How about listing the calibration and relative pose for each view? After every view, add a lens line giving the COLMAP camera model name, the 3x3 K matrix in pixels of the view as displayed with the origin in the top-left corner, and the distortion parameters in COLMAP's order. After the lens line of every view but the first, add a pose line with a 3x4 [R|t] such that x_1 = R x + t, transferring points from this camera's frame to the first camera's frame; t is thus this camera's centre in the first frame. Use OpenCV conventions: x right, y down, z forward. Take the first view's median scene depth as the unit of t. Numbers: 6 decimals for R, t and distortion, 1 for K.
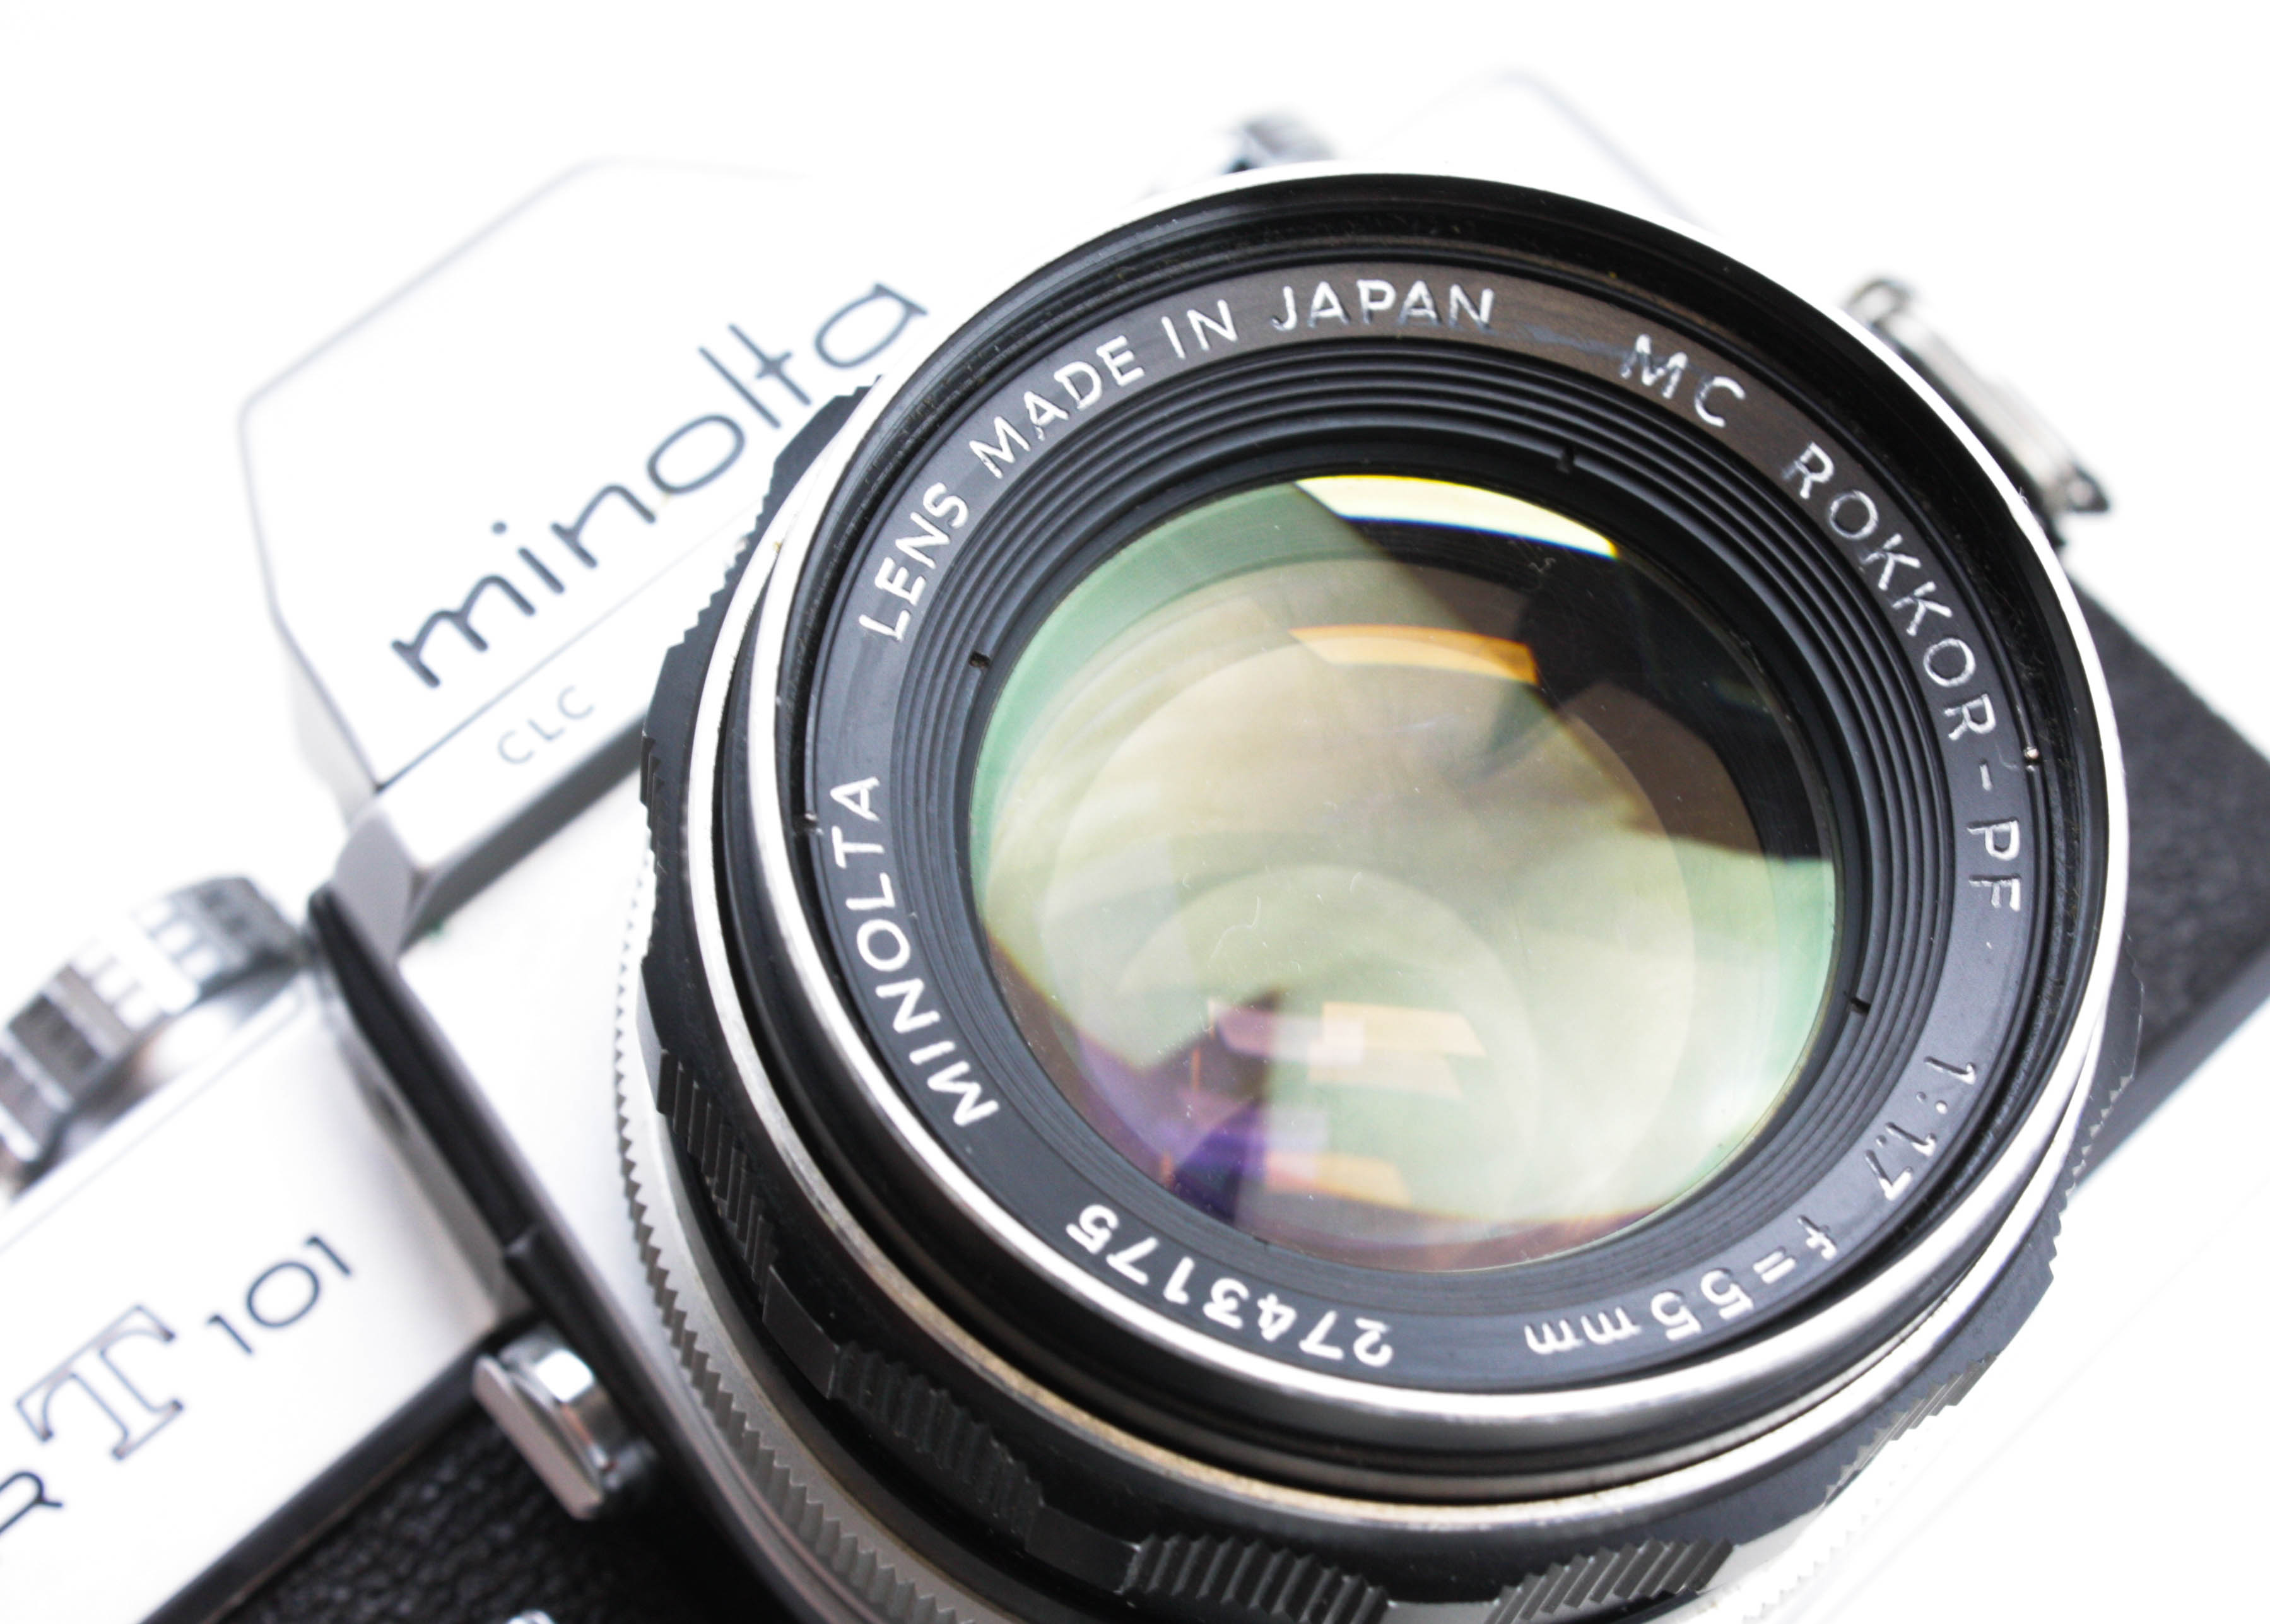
lens RADIAL K [[4848.5, 0, 1294.6], [0, 4848.5, 873.8], [0, 0, 1]] dist [0.019880, 0.000000]
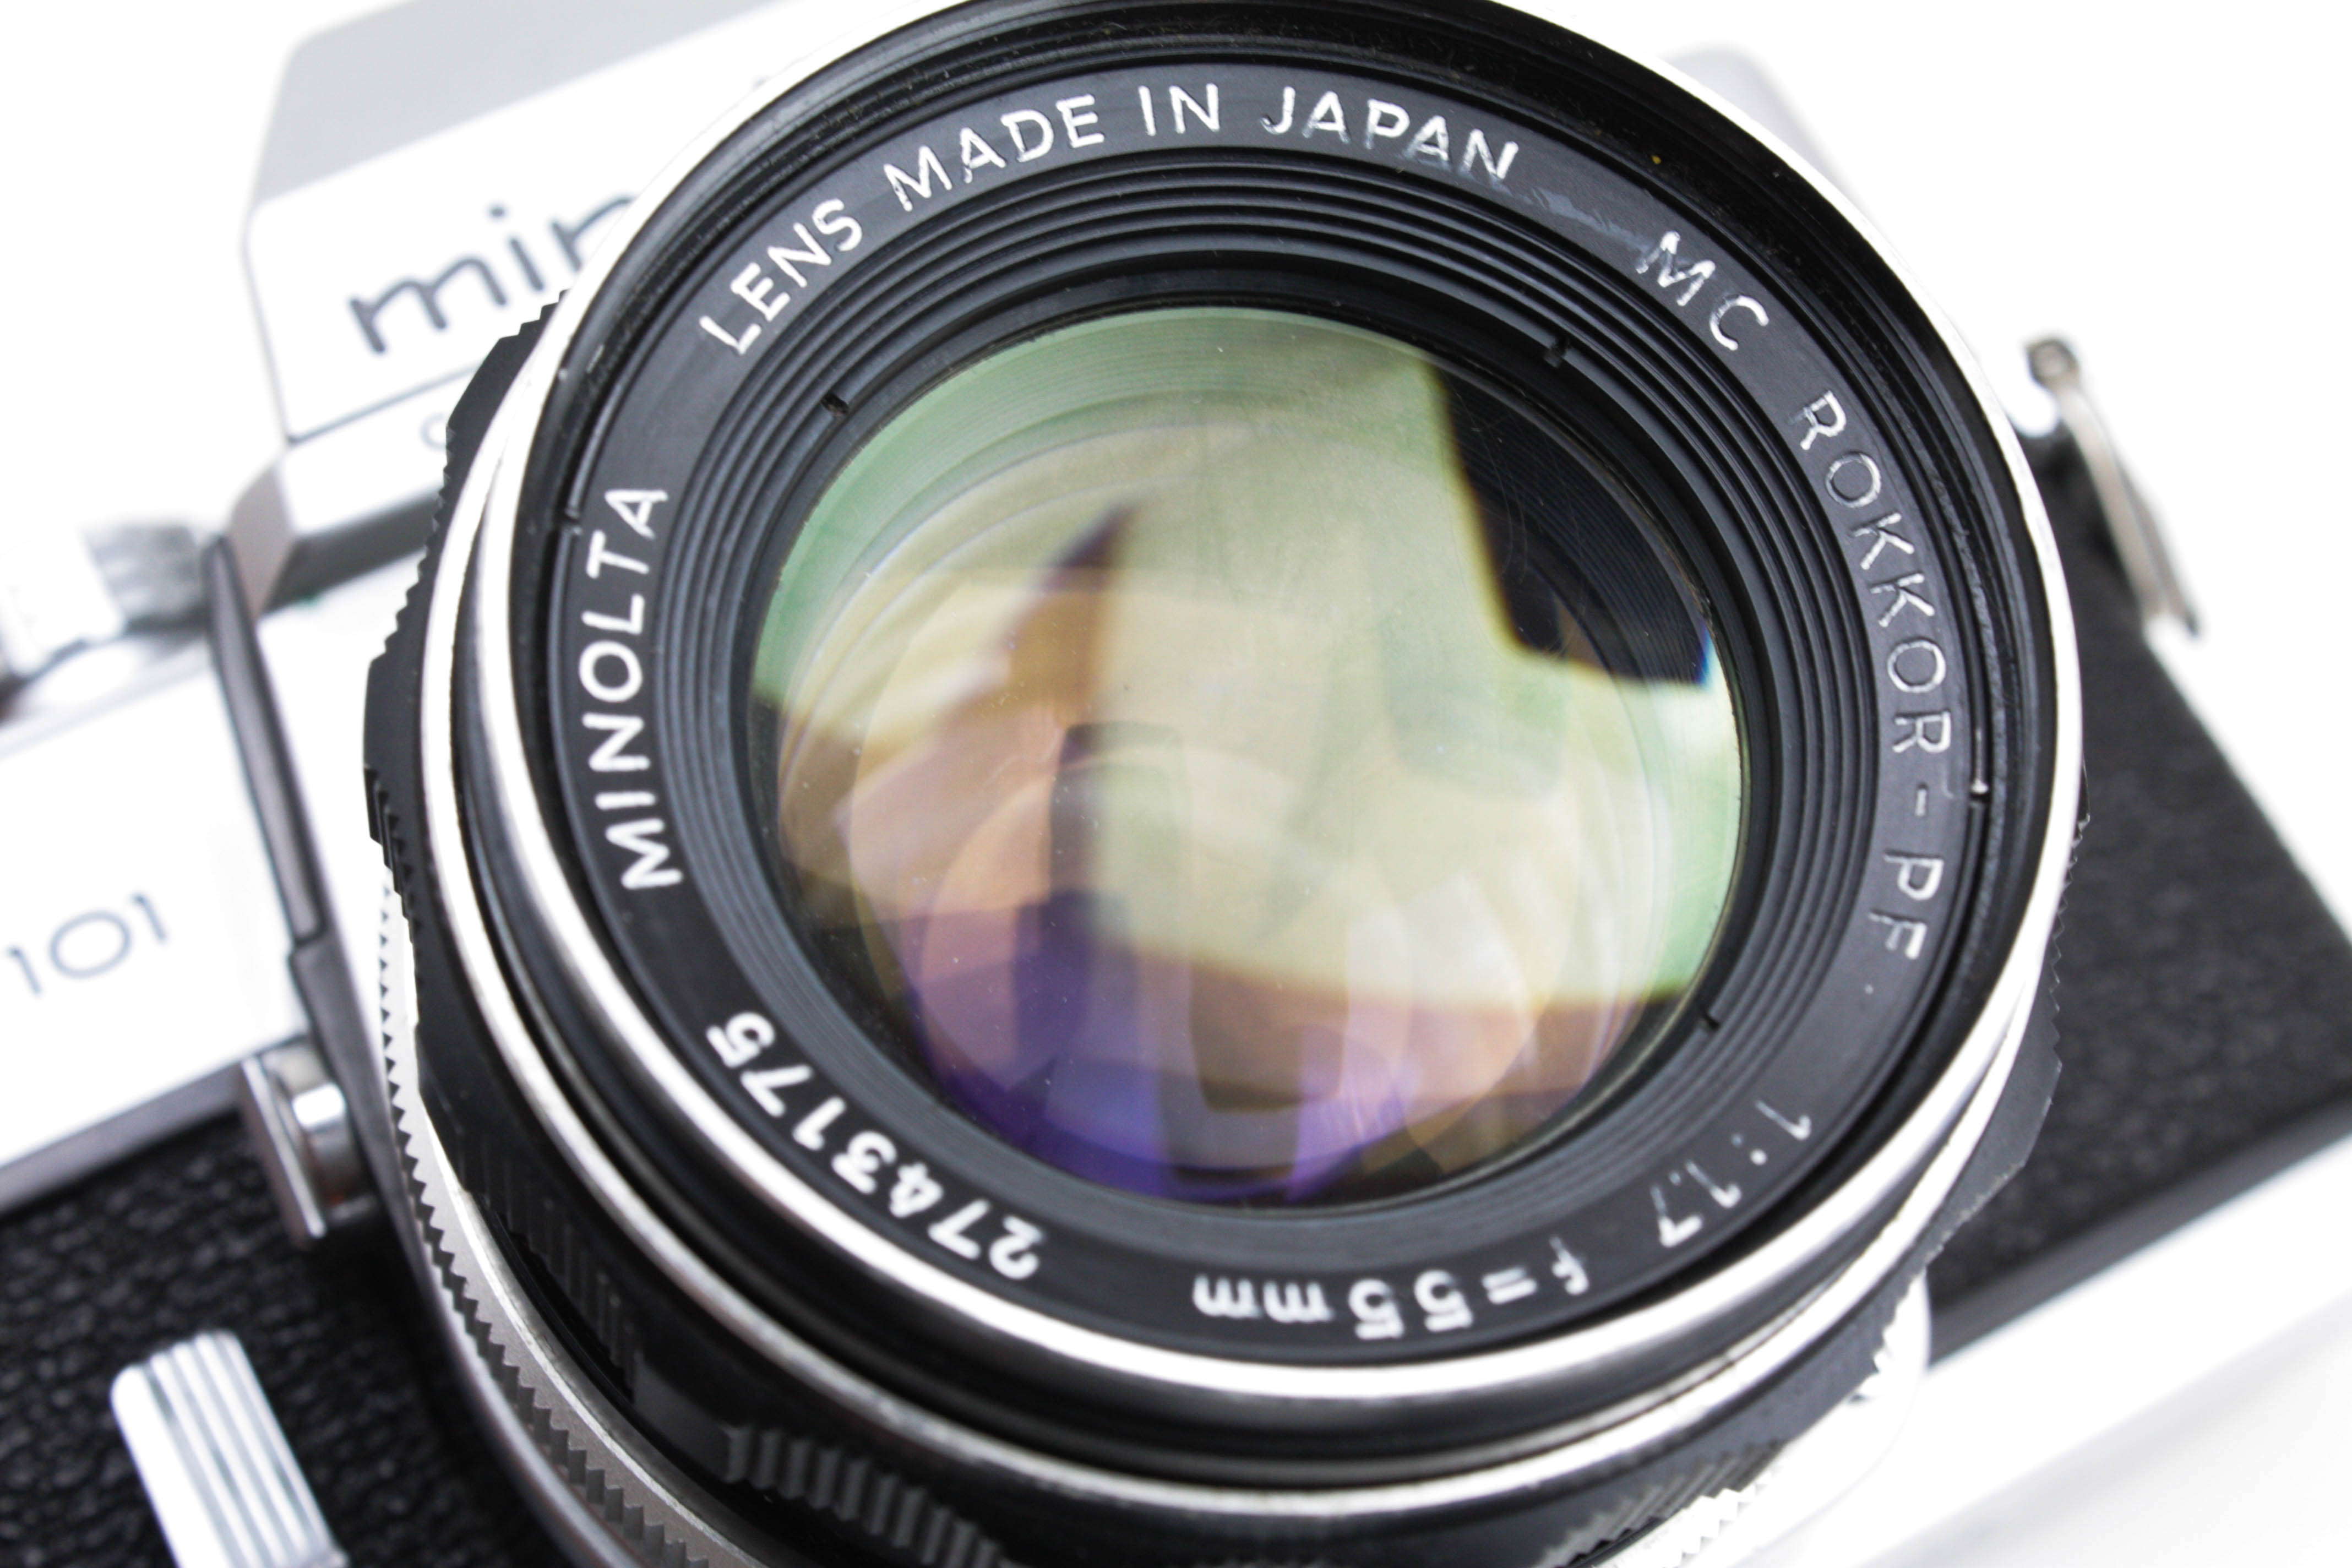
lens RADIAL K [[4180.9, 0, 1168.7], [0, 4180.9, 776.1], [0, 0, 1]] dist [-0.017690, 0.000000]
pose [[0.962536, 0.238175, -0.129600, 0.108437], [-0.242458, 0.969993, -0.018104, 0.021047], [0.121399, 0.048849, 0.991401, 0.249127]]
